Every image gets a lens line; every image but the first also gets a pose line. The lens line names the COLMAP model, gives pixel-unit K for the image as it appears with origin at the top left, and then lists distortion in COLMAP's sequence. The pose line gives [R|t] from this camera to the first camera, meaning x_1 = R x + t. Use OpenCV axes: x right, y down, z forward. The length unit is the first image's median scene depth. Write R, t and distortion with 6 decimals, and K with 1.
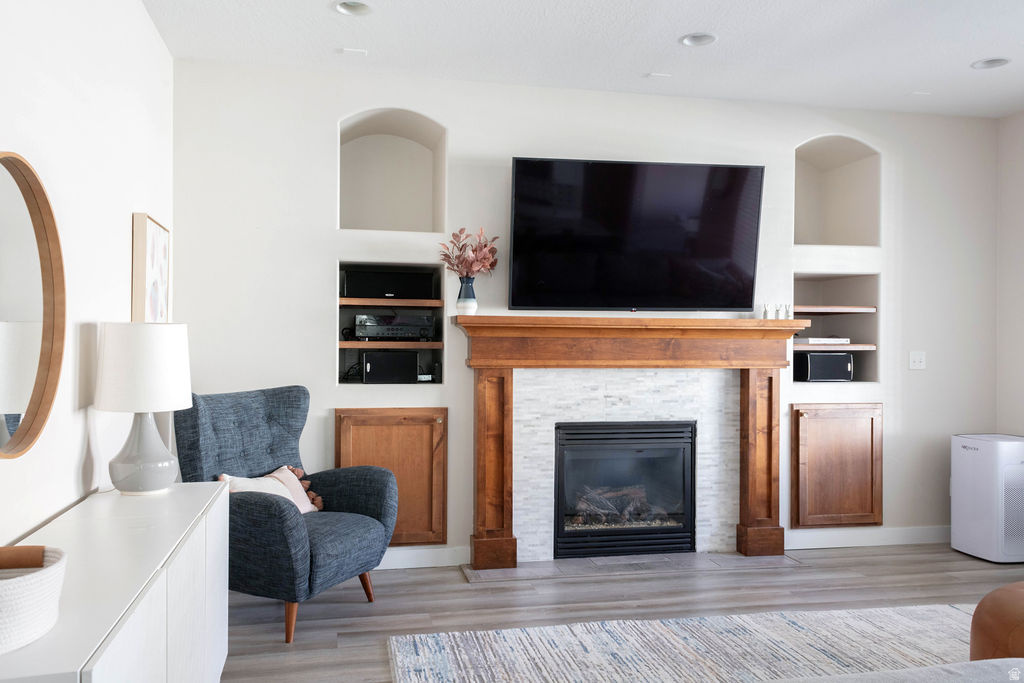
lens RADIAL K [[805.8, 0, 511.9], [0, 805.8, 342.0], [0, 0, 1]] dist [0.031188, -0.003356]
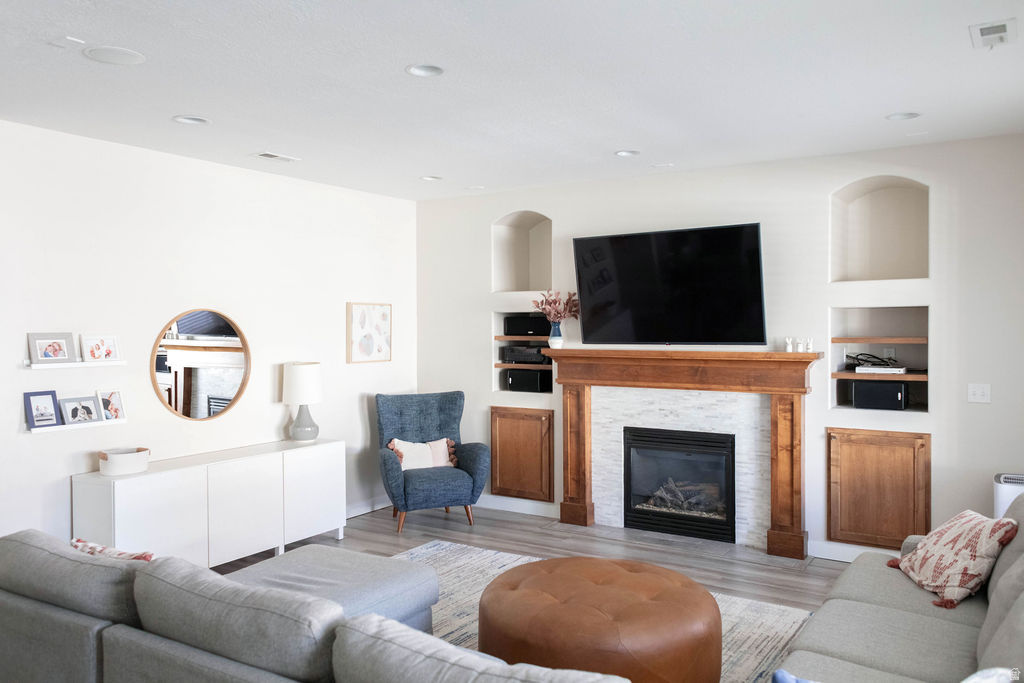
lens RADIAL K [[805.8, 0, 548.3], [0, 805.8, 326.1], [0, 0, 1]] dist [0.031188, -0.003356]
pose [[0.719451, -0.006266, -0.694515, 0.903077], [0.007800, 0.999969, -0.000942, -0.067959], [0.694500, -0.004739, 0.719477, -0.060487]]
